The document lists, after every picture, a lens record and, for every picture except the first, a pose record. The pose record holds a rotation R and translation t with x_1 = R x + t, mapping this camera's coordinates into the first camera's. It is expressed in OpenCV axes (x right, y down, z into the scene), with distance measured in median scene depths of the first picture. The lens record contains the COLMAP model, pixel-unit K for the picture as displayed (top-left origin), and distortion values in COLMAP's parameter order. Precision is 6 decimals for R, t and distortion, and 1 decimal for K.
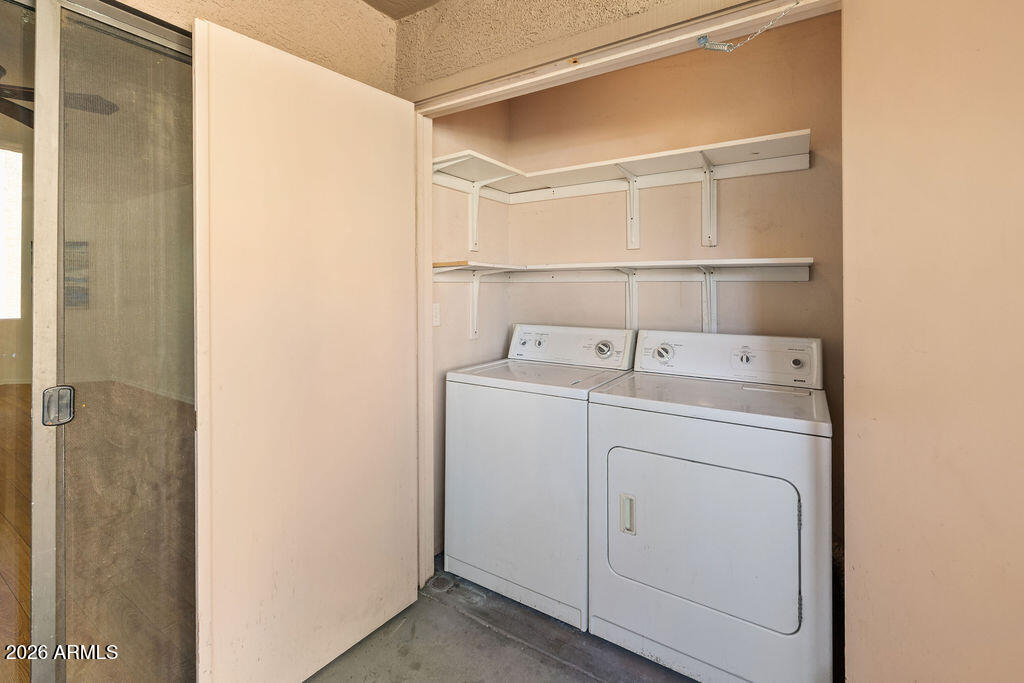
lens RADIAL K [[449.8, 0, 514.6], [0, 449.8, 283.1], [0, 0, 1]] dist [0.000657, 0.000219]
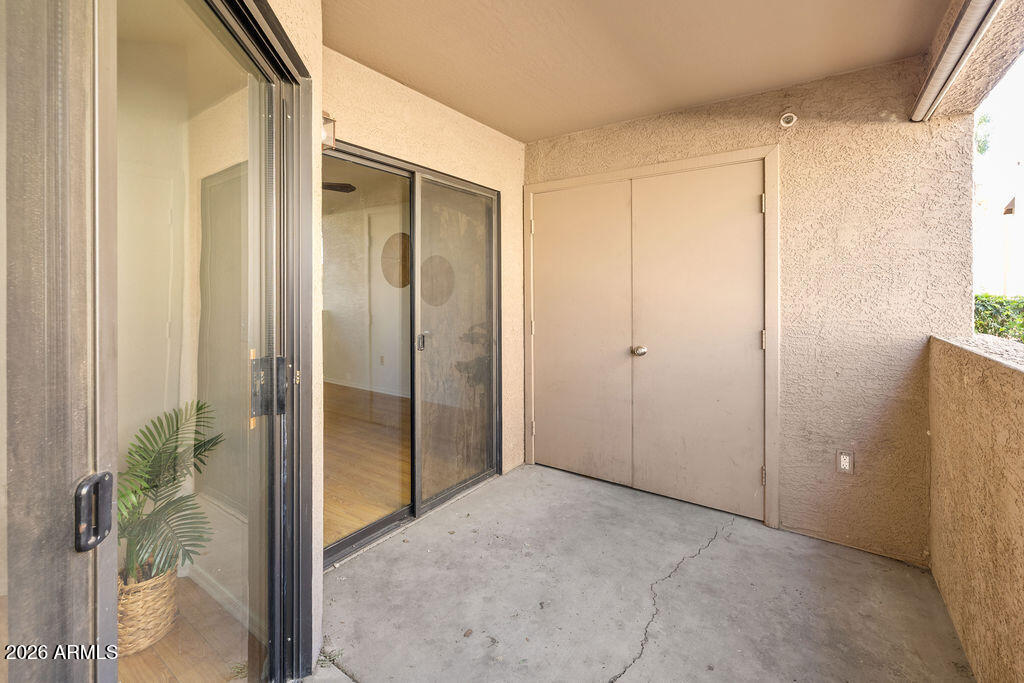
lens RADIAL K [[447.8, 0, 513.1], [0, 447.8, 294.0], [0, 0, 1]] dist [0.000624, 0.000534]
pose [[0.998729, 0.003344, -0.050285, -0.228783], [-0.003226, 0.999992, 0.002435, 0.003542], [0.050292, -0.002270, 0.998732, -0.792708]]
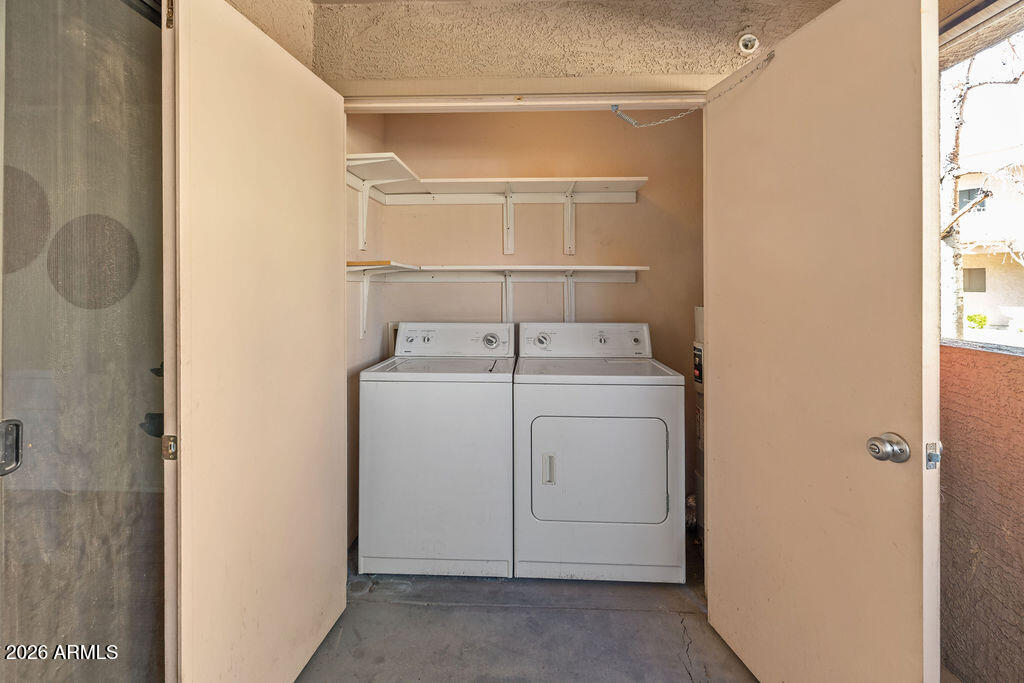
lens RADIAL K [[446.4, 0, 510.3], [0, 446.4, 280.7], [0, 0, 1]] dist [0.000895, 0.000224]
pose [[0.868025, 0.009083, 0.496437, -0.382781], [-0.006748, 0.999956, -0.006495, 0.000772], [-0.496475, 0.002288, 0.868048, -0.017667]]
